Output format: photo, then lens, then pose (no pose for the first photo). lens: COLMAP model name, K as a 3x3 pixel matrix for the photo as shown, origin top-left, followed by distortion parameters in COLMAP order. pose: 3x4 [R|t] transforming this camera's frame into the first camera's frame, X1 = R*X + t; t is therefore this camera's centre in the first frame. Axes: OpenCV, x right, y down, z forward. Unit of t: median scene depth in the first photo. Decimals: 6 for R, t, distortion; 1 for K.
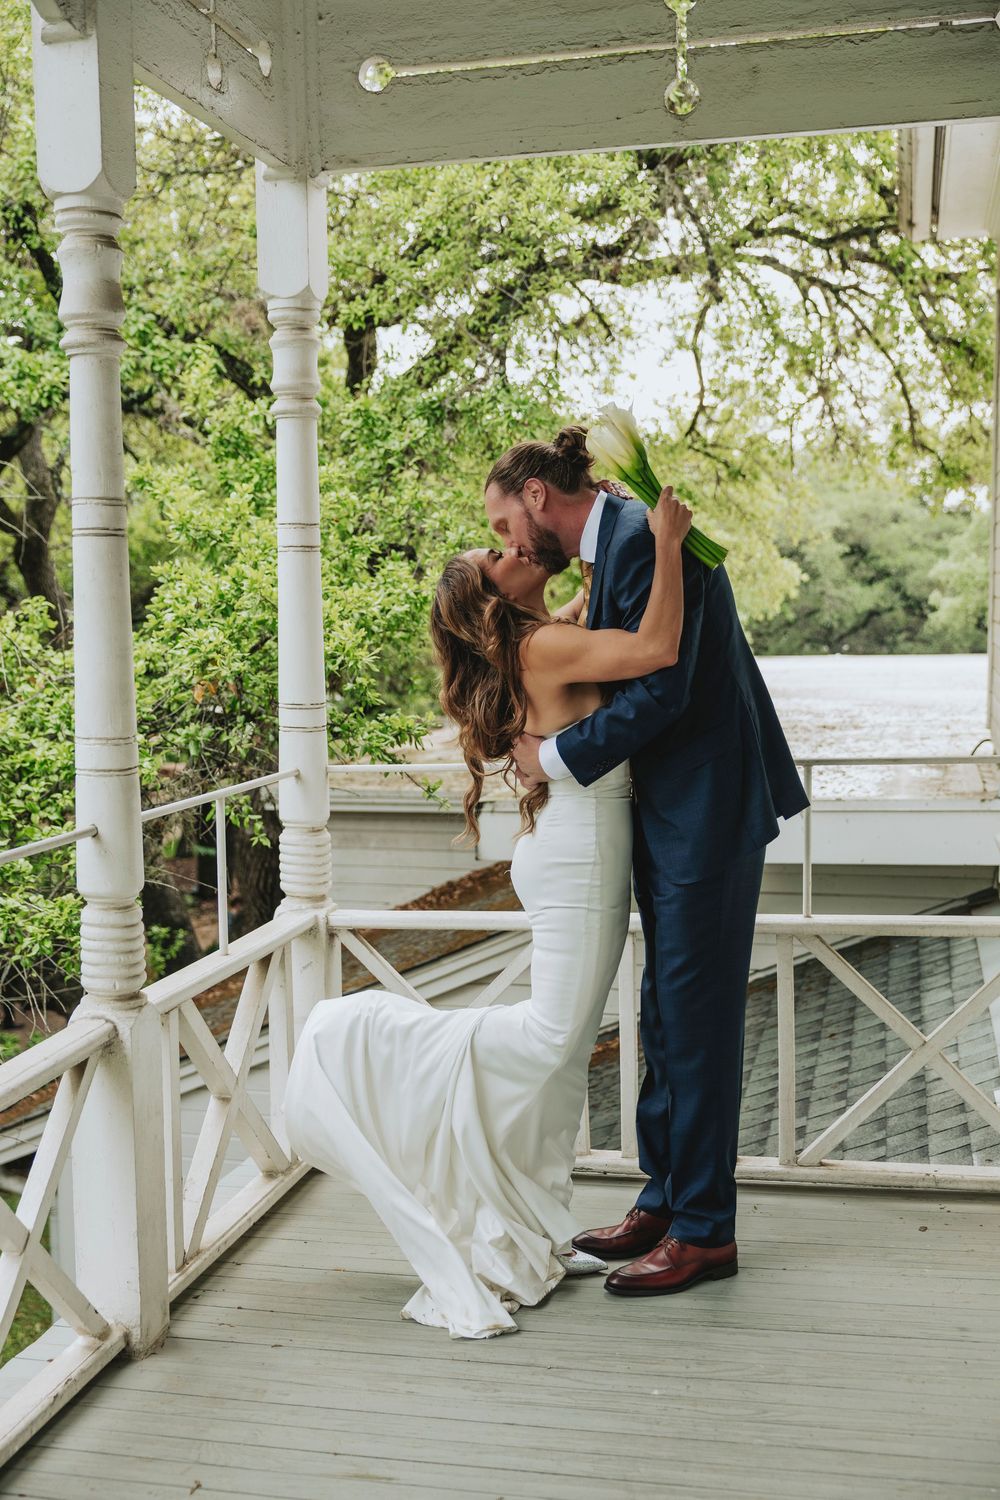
lens RADIAL K [[1792.2, 0, 500.0], [0, 1792.2, 750.0], [0, 0, 1]] dist [0.007242, -0.016093]
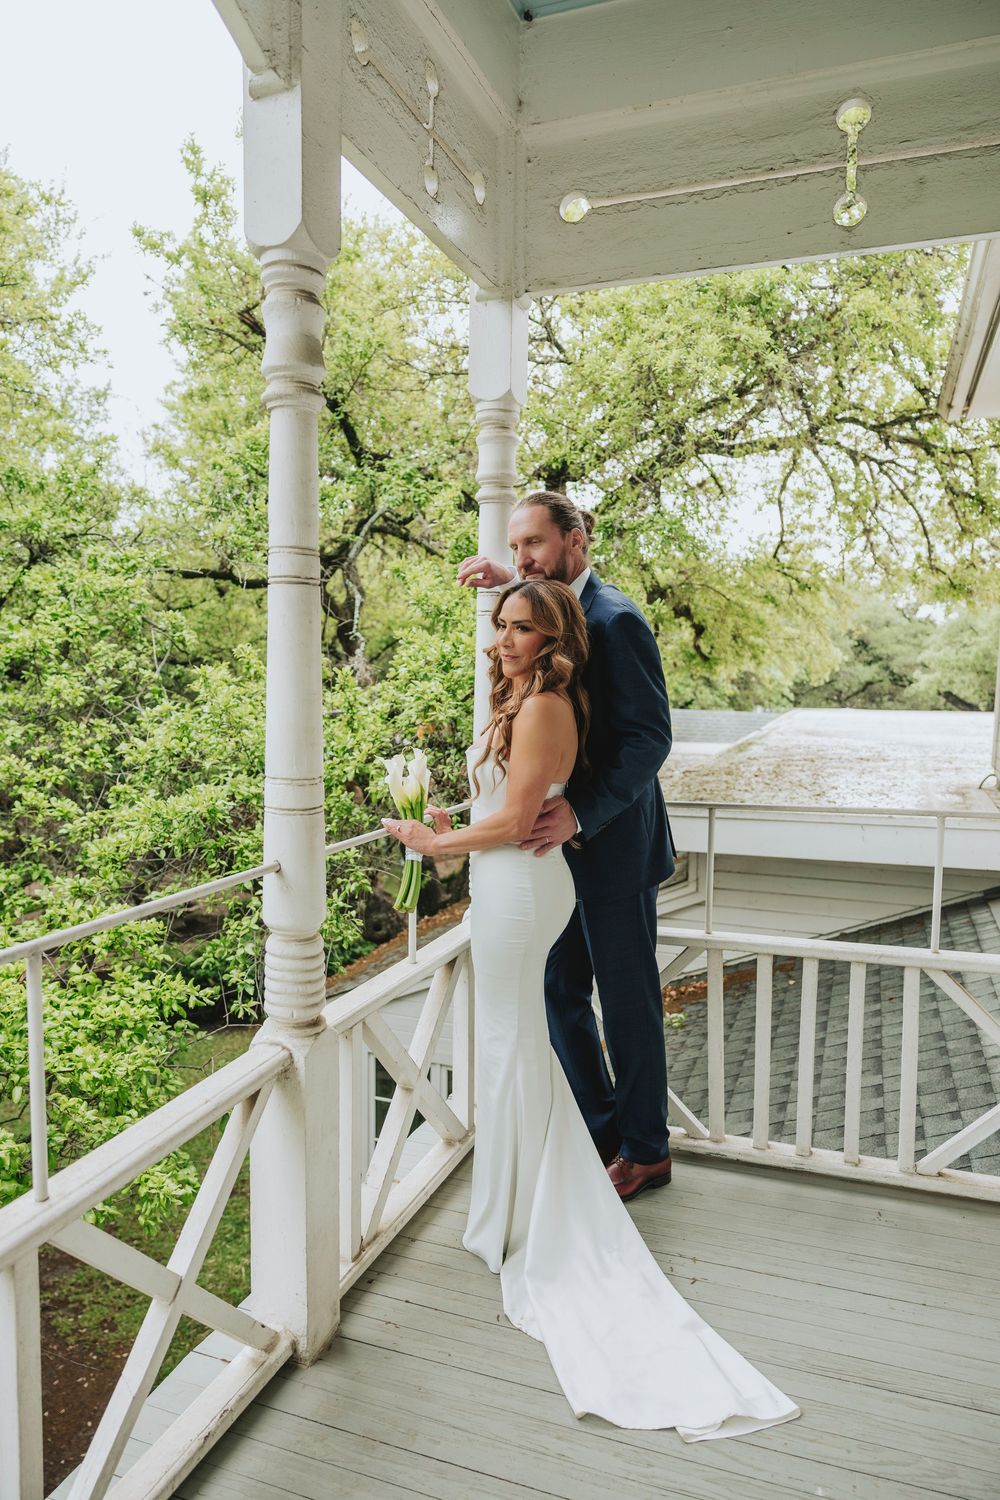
lens RADIAL K [[1030.0, 0, 500.0], [0, 1030.0, 750.0], [0, 0, 1]] dist [0.032479, 0.000532]
pose [[0.991497, 0.037045, -0.124743, -0.007837], [-0.037537, 0.999294, -0.001594, -0.008166], [0.124595, 0.006263, 0.992188, 0.128568]]
